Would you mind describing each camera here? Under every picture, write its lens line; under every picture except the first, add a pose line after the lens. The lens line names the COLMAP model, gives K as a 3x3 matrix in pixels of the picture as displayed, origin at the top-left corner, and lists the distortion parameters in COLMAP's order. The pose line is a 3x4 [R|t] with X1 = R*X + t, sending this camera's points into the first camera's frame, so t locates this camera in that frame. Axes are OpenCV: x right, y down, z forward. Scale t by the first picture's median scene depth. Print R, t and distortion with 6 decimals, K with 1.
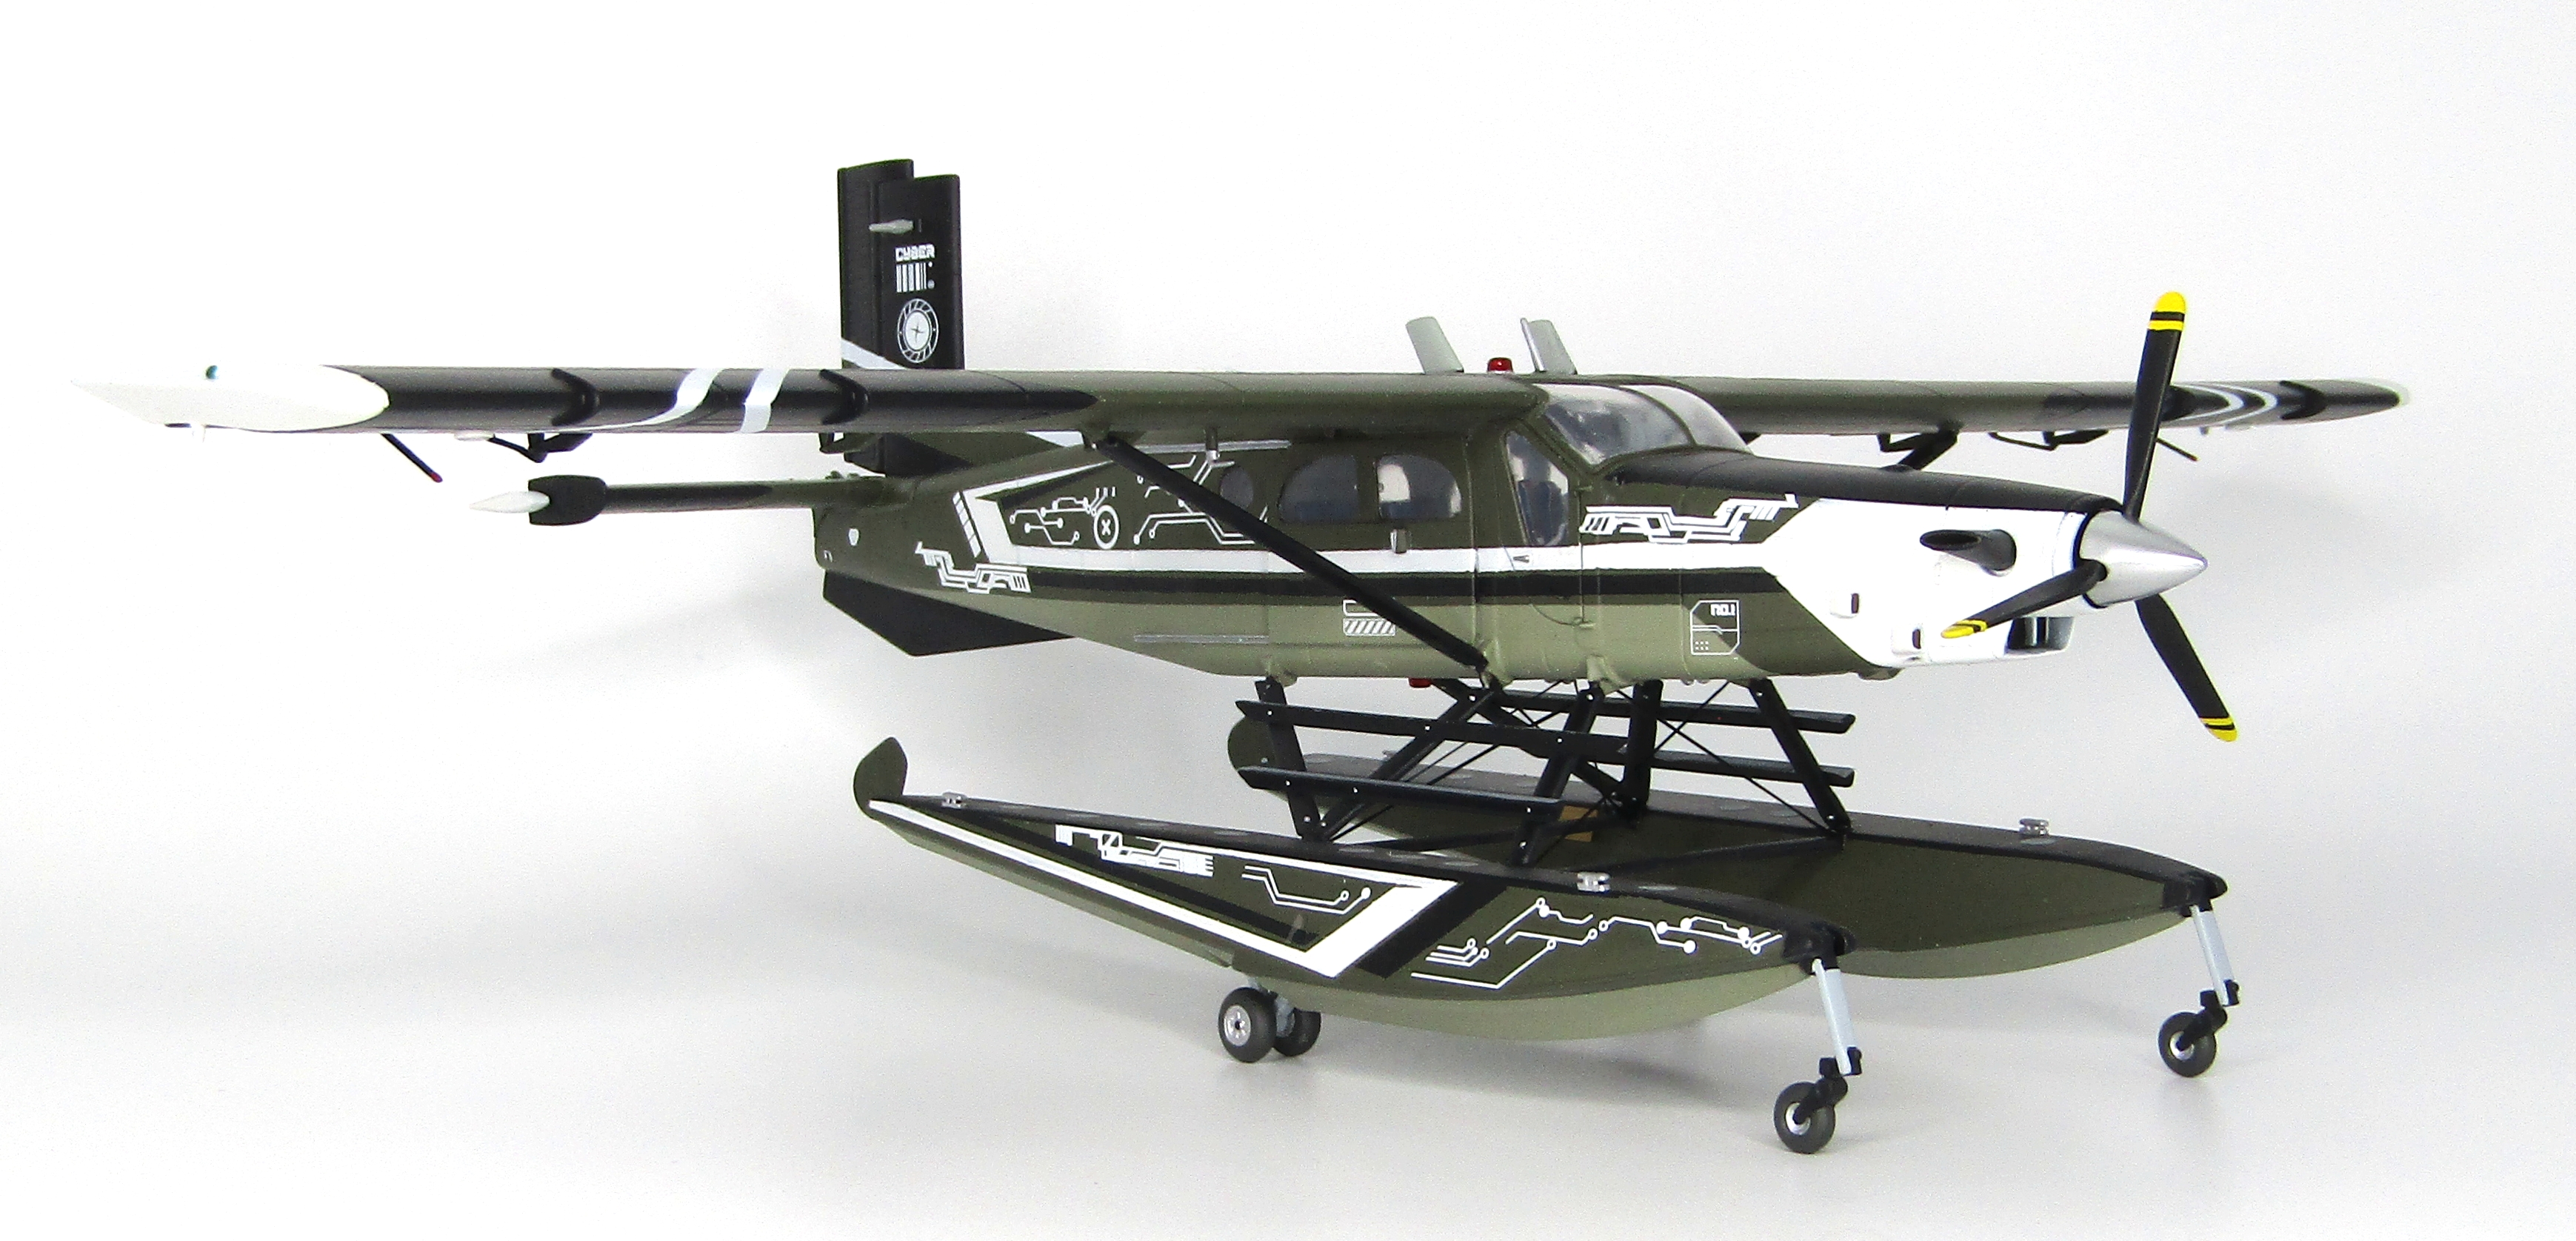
lens RADIAL K [[4410.8, 0, 1399.7], [0, 4410.8, 624.3], [0, 0, 1]] dist [0.058862, 0.063210]
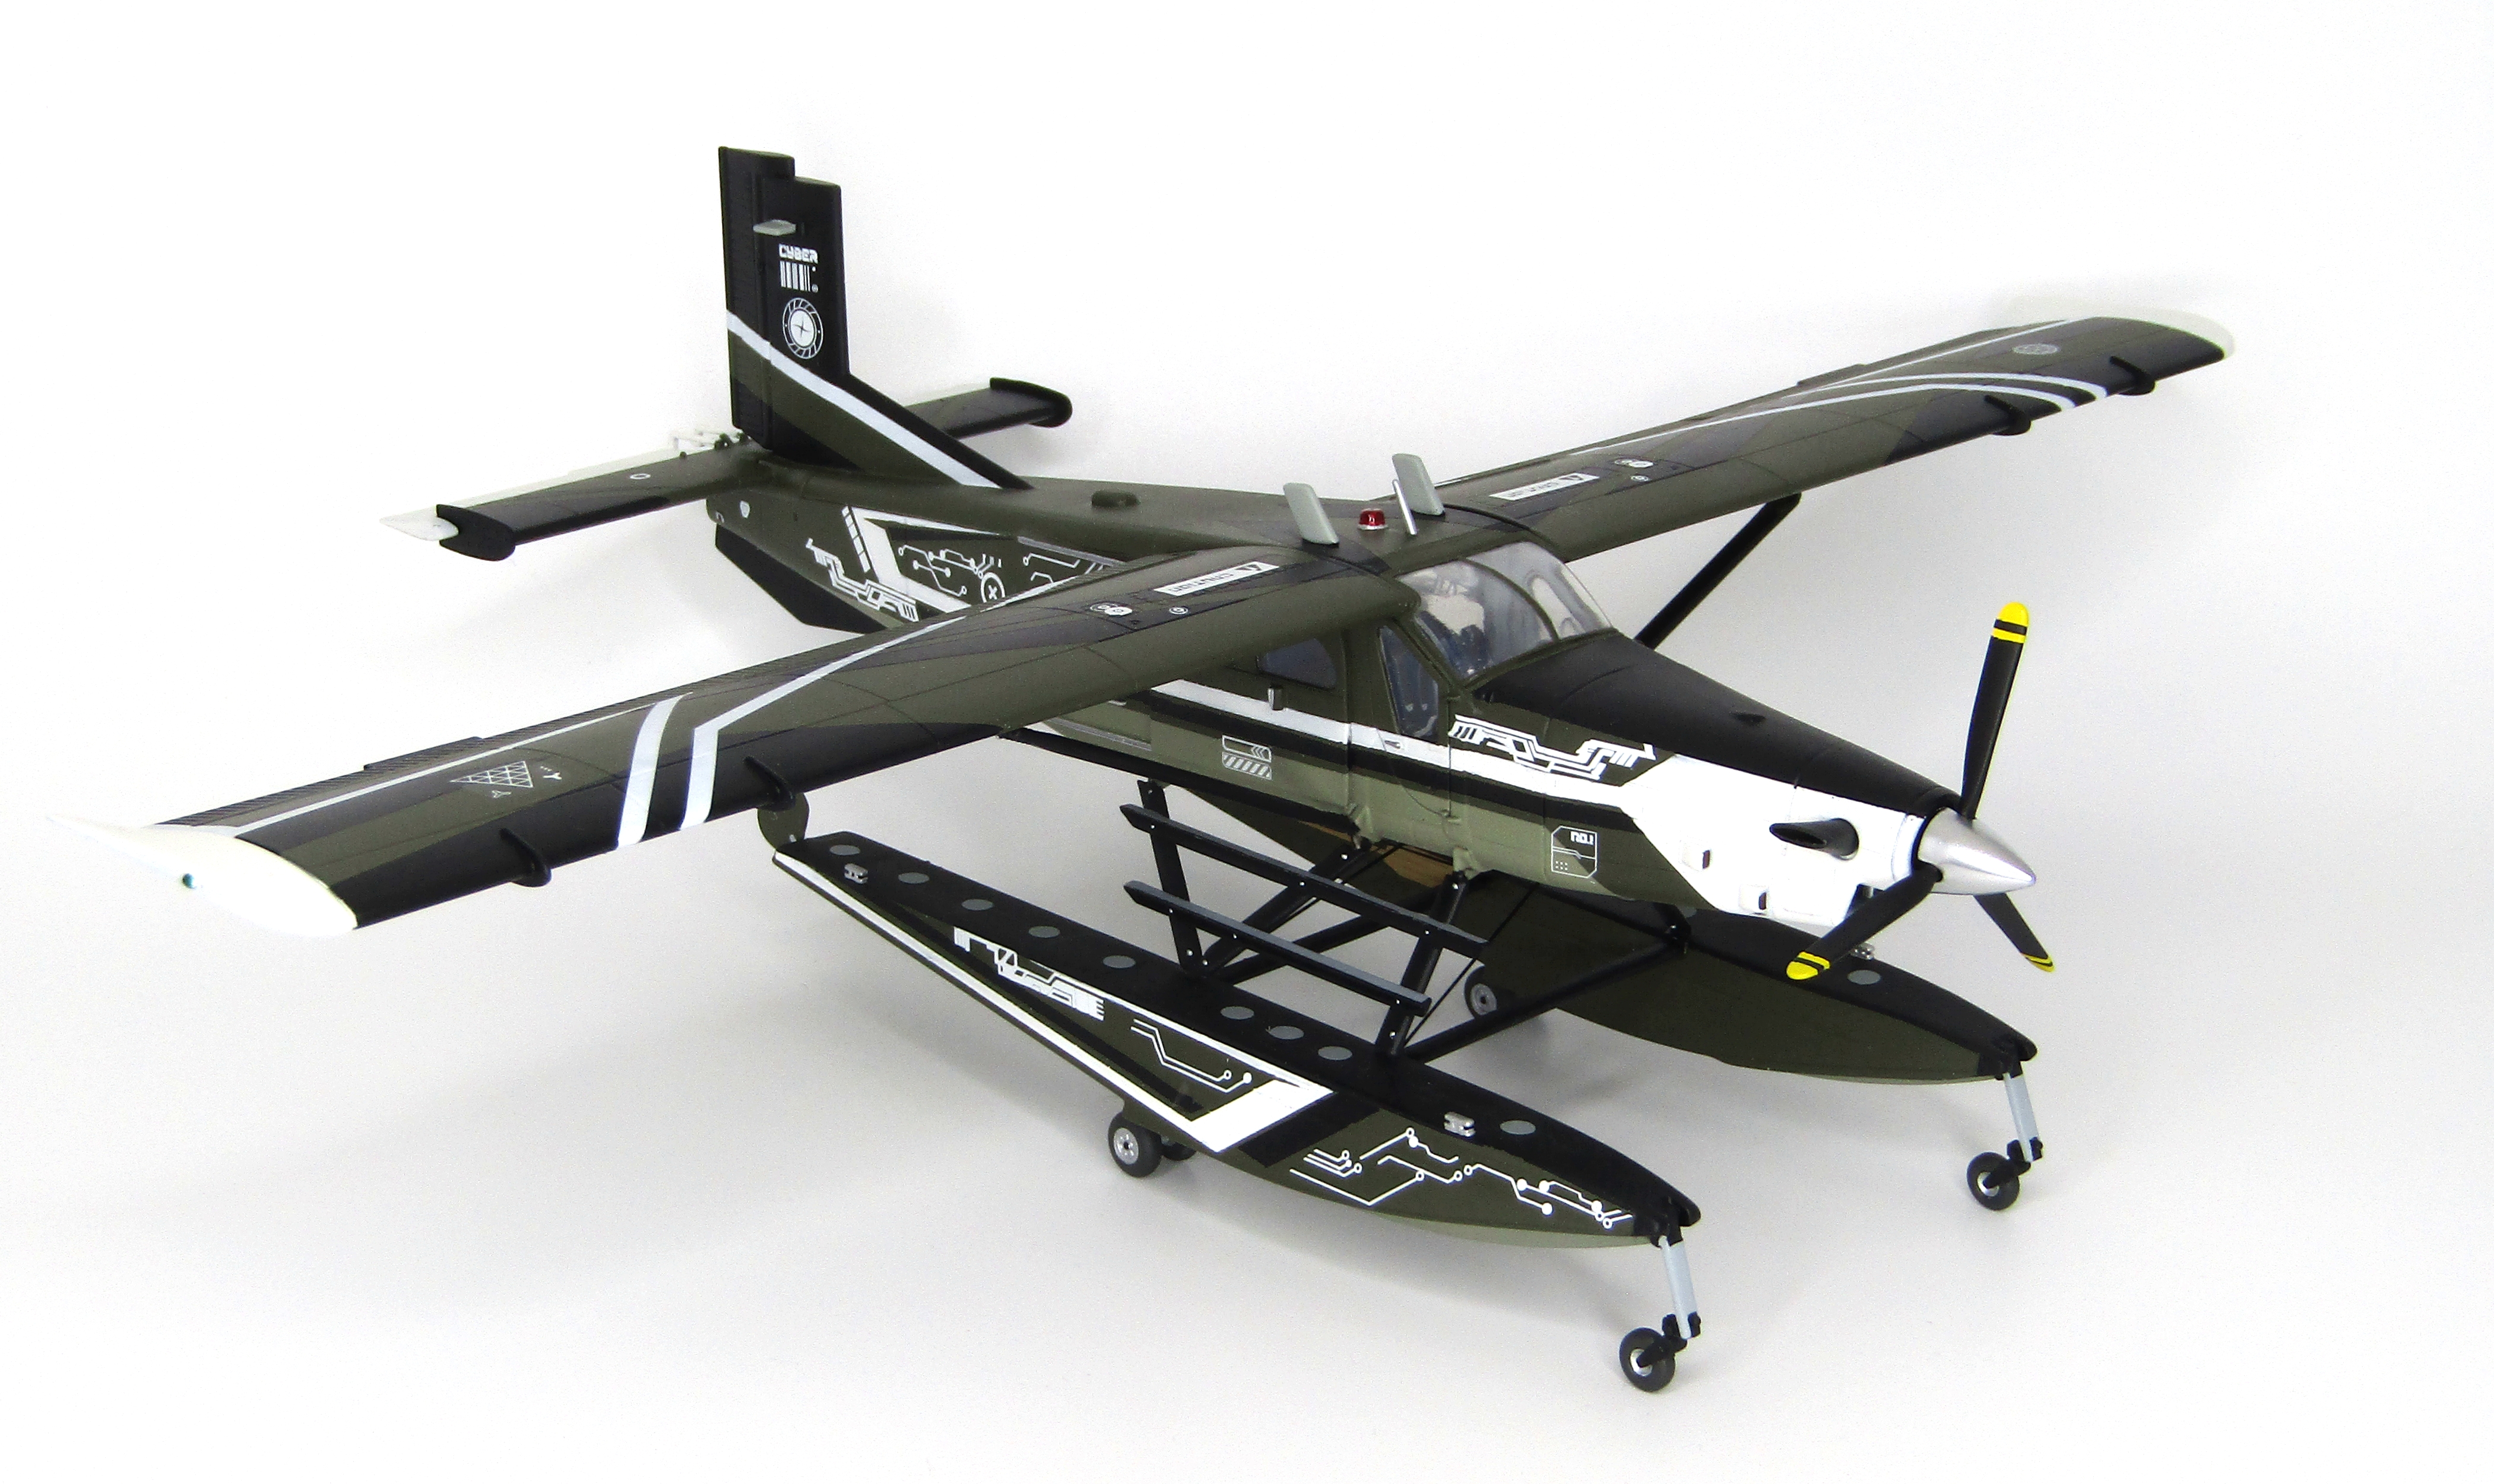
lens RADIAL K [[4323.7, 0, 1242.0], [0, 4323.7, 690.3], [0, 0, 1]] dist [0.061065, 0.069505]
pose [[0.999940, 0.002396, 0.010727, -0.020303], [-0.005176, 0.963620, 0.267226, -0.310669], [-0.009697, -0.267266, 0.963574, -0.003261]]
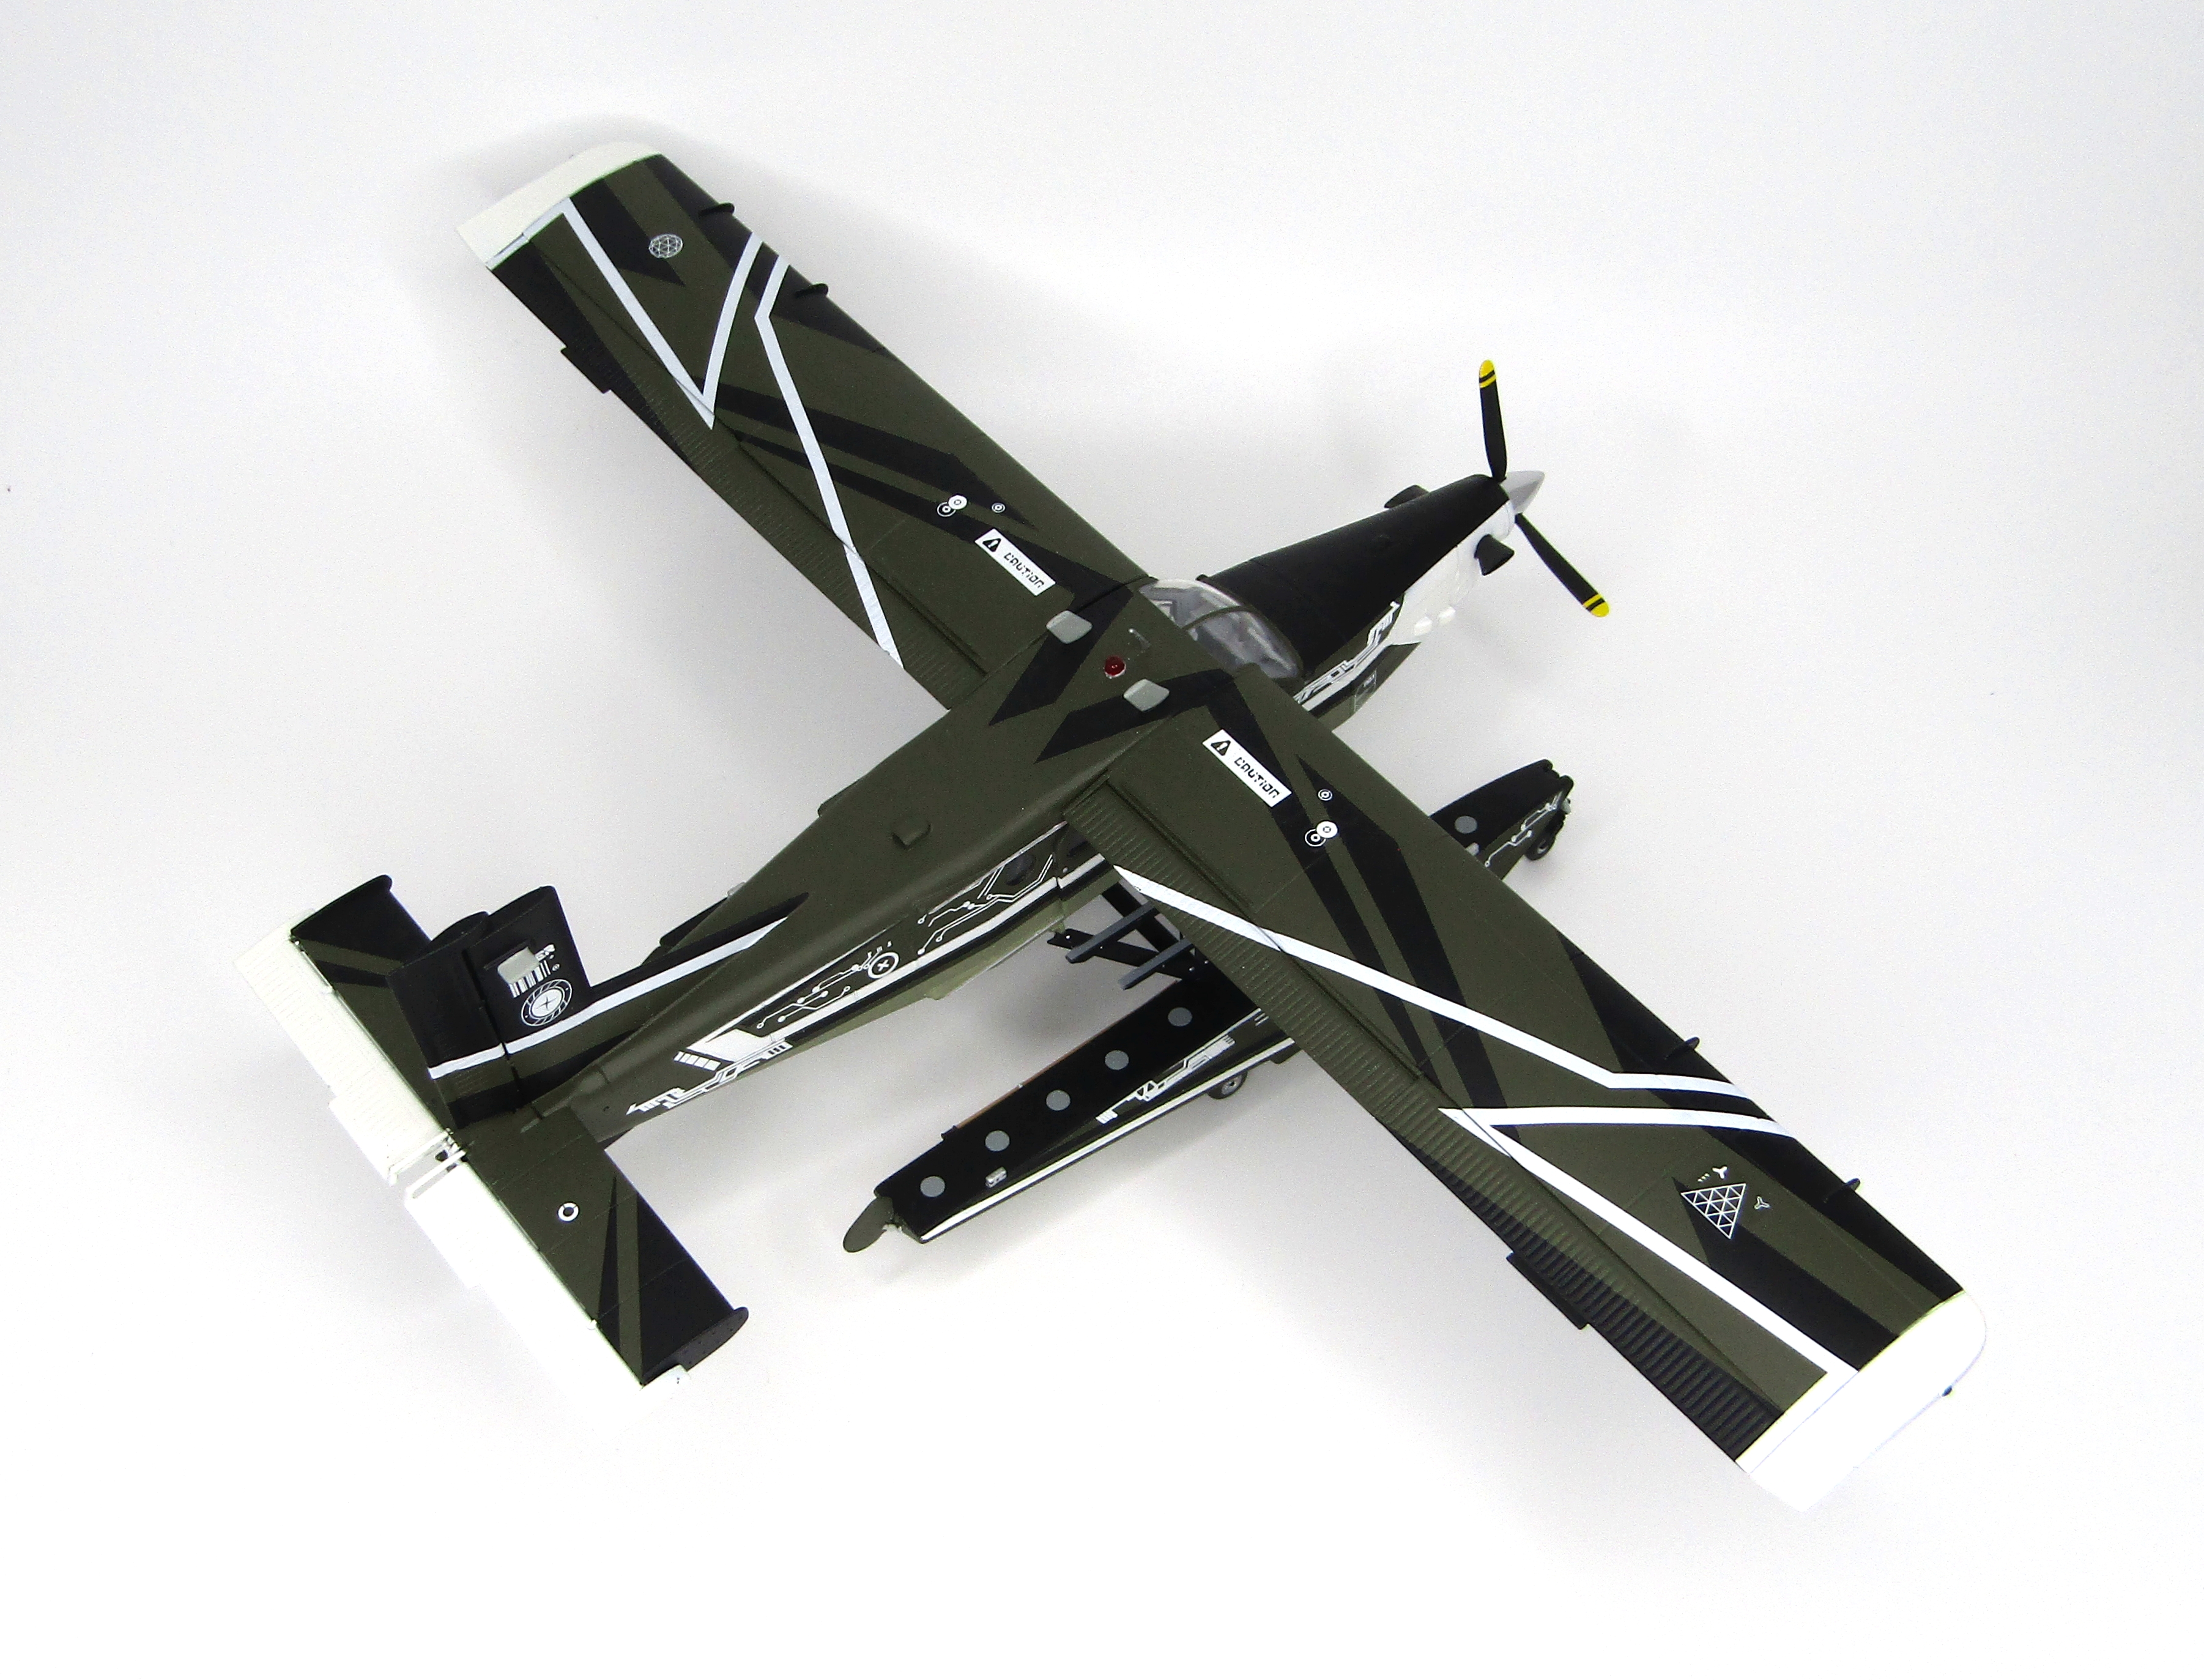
lens RADIAL K [[2832.6, 0, 1101.5], [0, 2832.6, 765.4], [0, 0, 1]] dist [0.043656, -0.024549]
pose [[0.097465, -0.768119, 0.632846, -0.595622], [0.073050, 0.639679, 0.765163, -0.758501], [-0.992554, -0.028347, 0.118457, 0.949208]]
